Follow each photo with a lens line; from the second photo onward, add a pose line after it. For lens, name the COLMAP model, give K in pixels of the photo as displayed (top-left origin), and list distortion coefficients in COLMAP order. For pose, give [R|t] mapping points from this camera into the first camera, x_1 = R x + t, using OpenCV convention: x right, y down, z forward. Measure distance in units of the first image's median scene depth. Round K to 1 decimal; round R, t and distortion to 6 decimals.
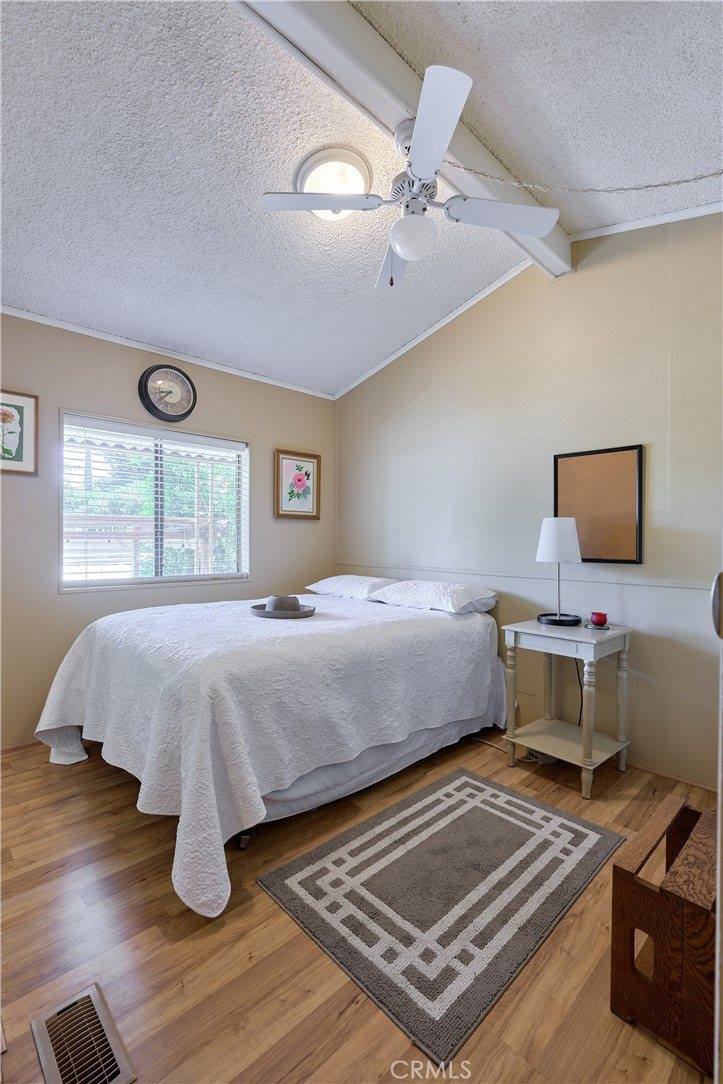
lens RADIAL K [[493.1, 0, 361.5], [0, 493.1, 542.0], [0, 0, 1]] dist [0.002167, -0.000830]
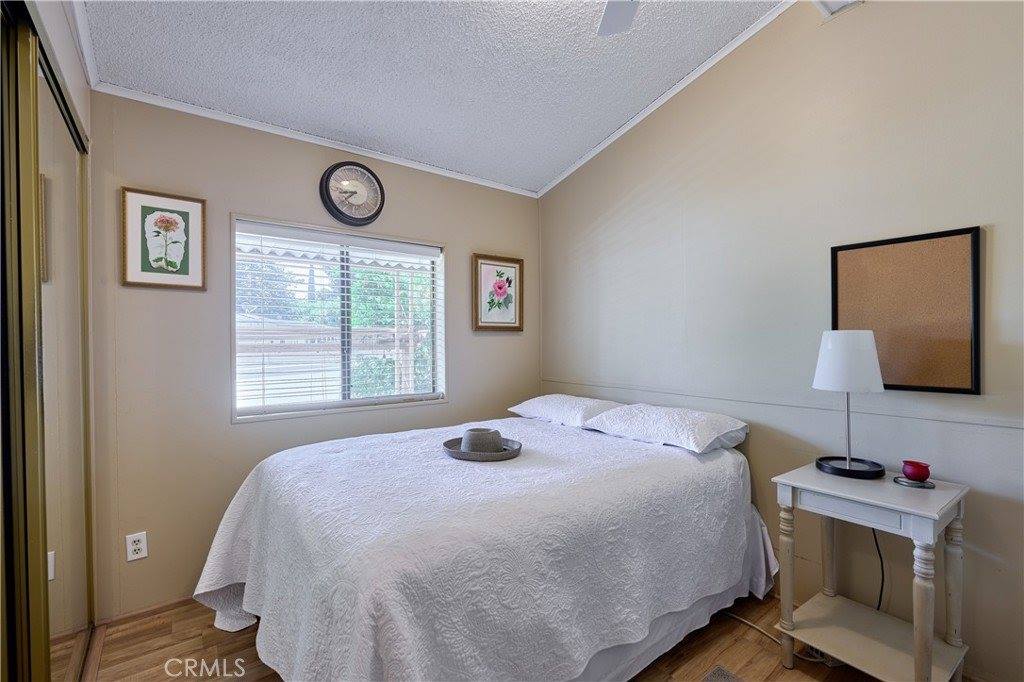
lens RADIAL K [[446.3, 0, 511.2], [0, 446.3, 344.9], [0, 0, 1]] dist [-0.000694, -0.000060]
pose [[0.994707, -0.011568, -0.102100, -0.029062], [0.012278, 0.999905, 0.006329, -0.031209], [0.102017, -0.007549, 0.994754, 0.232207]]
